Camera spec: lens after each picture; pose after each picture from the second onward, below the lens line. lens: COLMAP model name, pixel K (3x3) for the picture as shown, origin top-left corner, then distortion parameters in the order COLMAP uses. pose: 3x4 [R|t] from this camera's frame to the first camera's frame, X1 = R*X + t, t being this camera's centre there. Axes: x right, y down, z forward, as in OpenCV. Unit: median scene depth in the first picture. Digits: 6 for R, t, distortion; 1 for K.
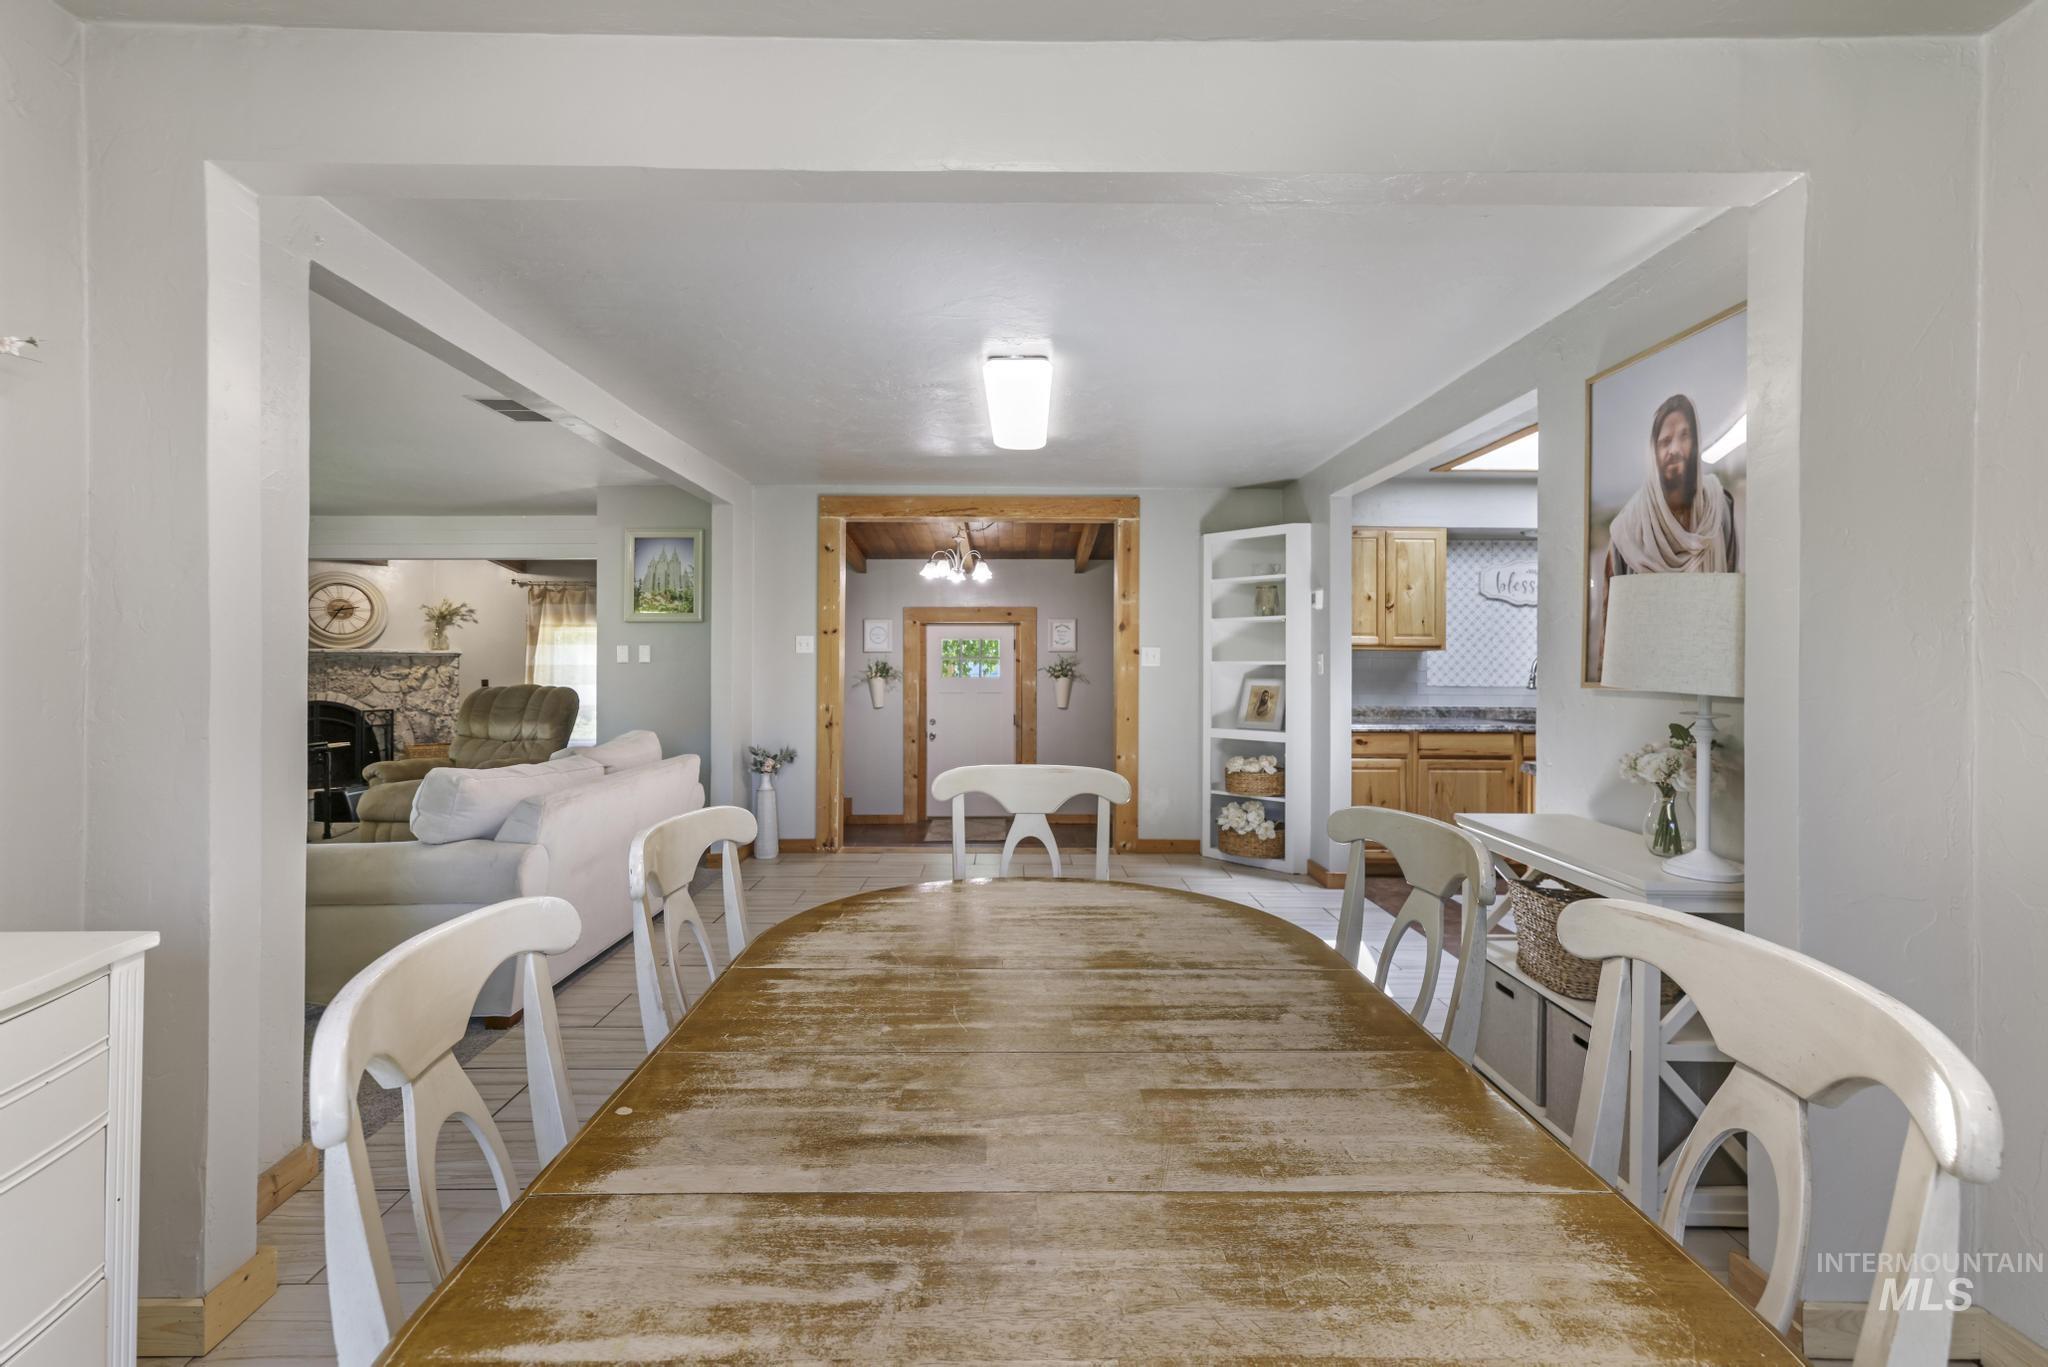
lens RADIAL K [[872.5, 0, 1013.7], [0, 872.5, 667.4], [0, 0, 1]] dist [0.015813, 0.000955]
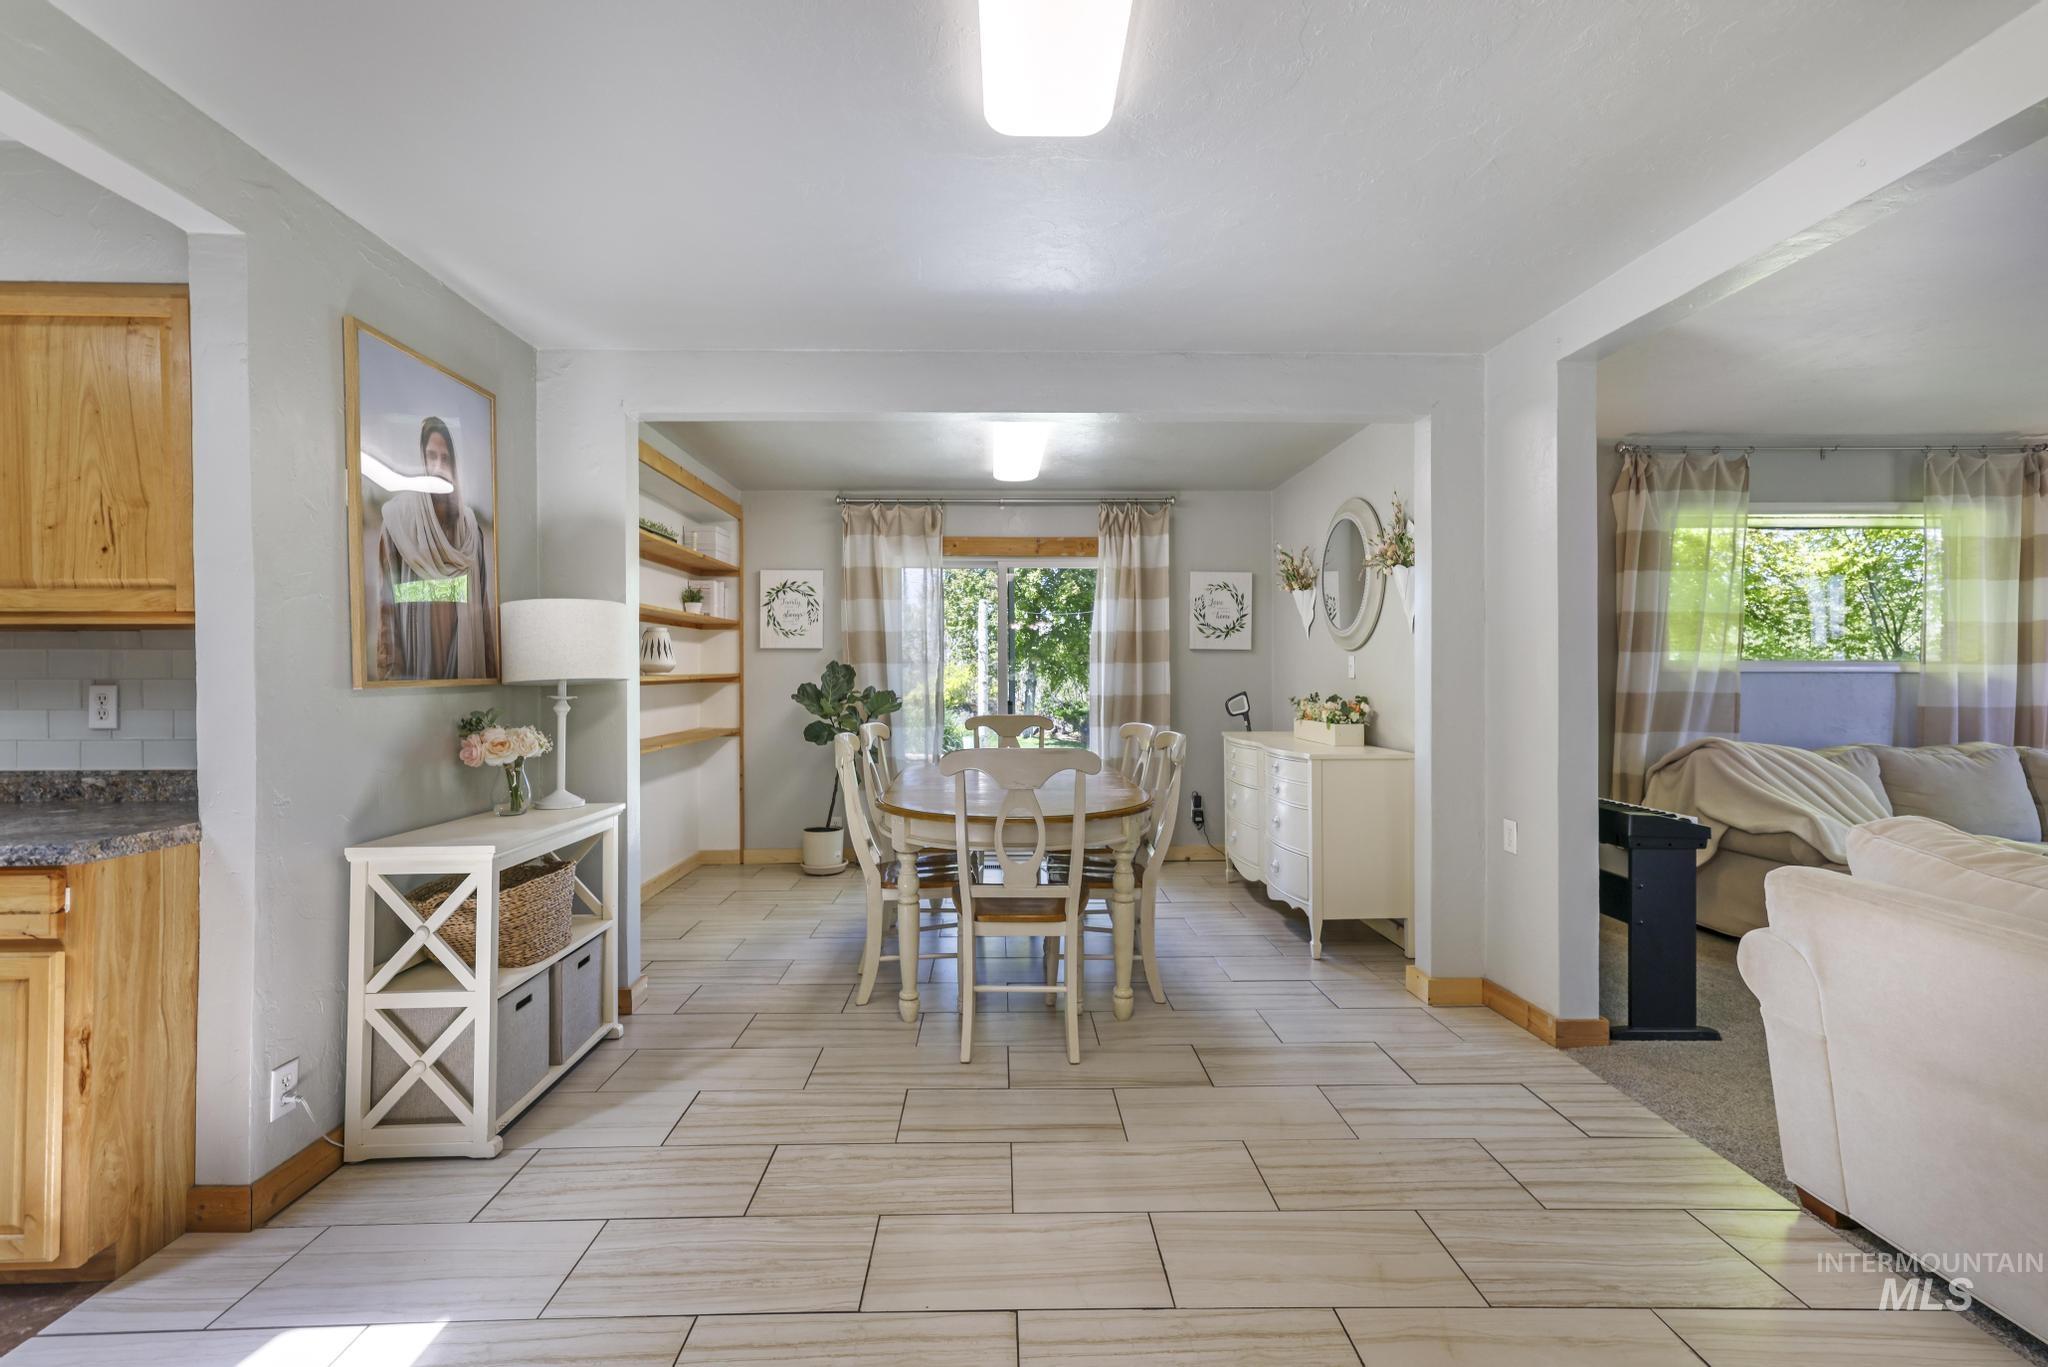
lens RADIAL K [[872.5, 0, 1012.5], [0, 872.5, 674.5], [0, 0, 1]] dist [0.015813, 0.000955]
pose [[-0.999838, 0.002765, -0.017783, 0.018711], [0.002649, 0.999975, 0.006547, 0.003875], [0.017800, 0.006499, -0.999820, 0.907576]]
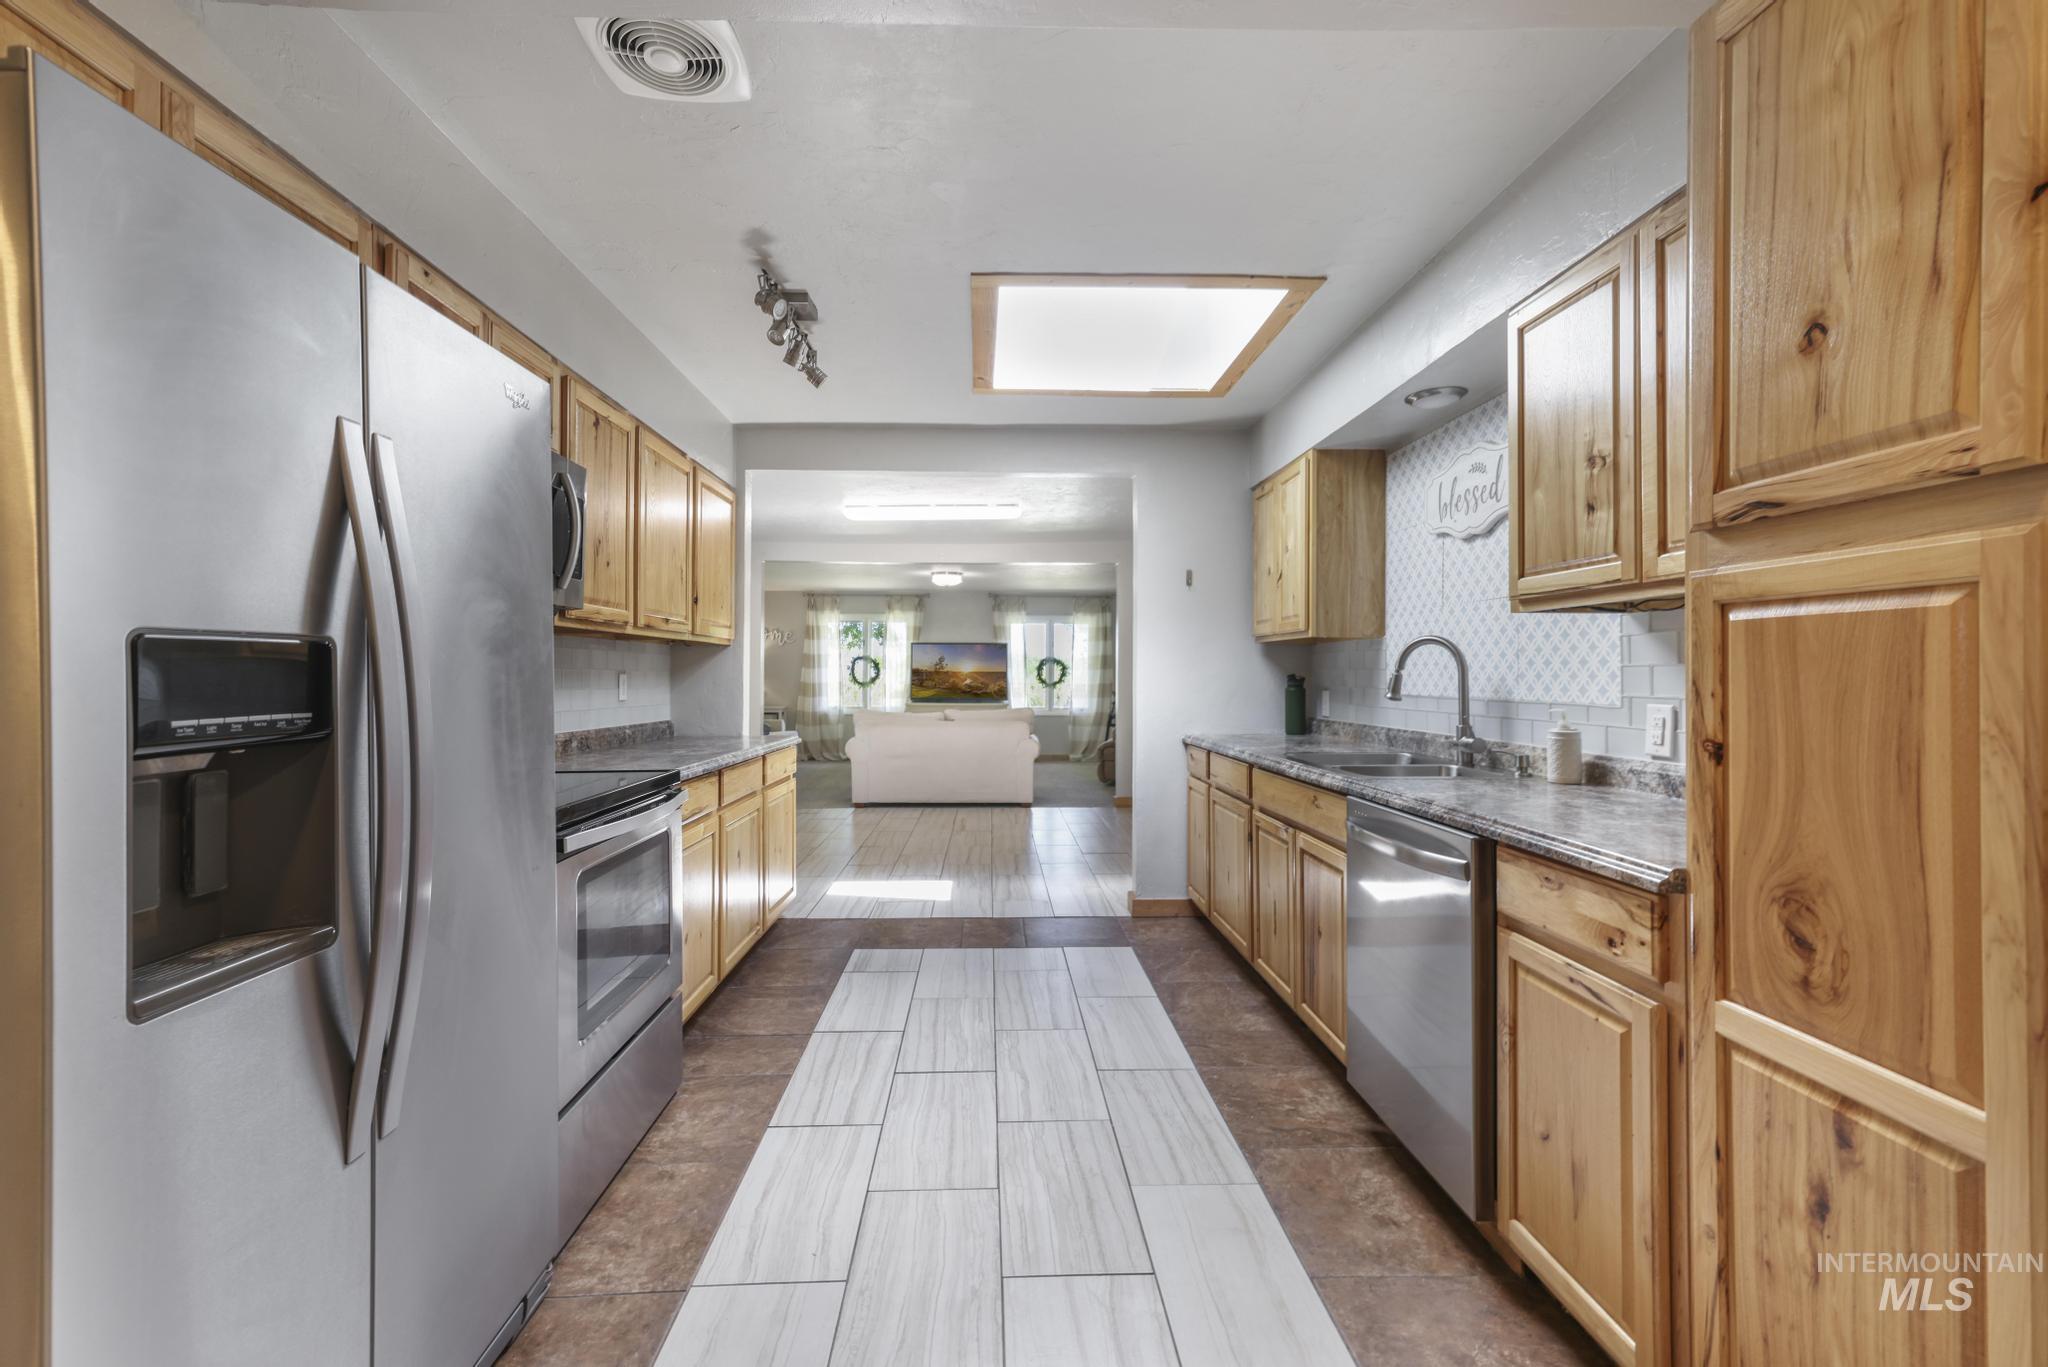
lens RADIAL K [[872.5, 0, 1020.4], [0, 872.5, 681.3], [0, 0, 1]] dist [0.015813, 0.000955]
pose [[0.030684, 0.005545, -0.999514, 1.137048], [-0.004588, 0.999975, 0.005407, 0.011084], [0.999519, 0.004420, 0.030709, 0.765332]]
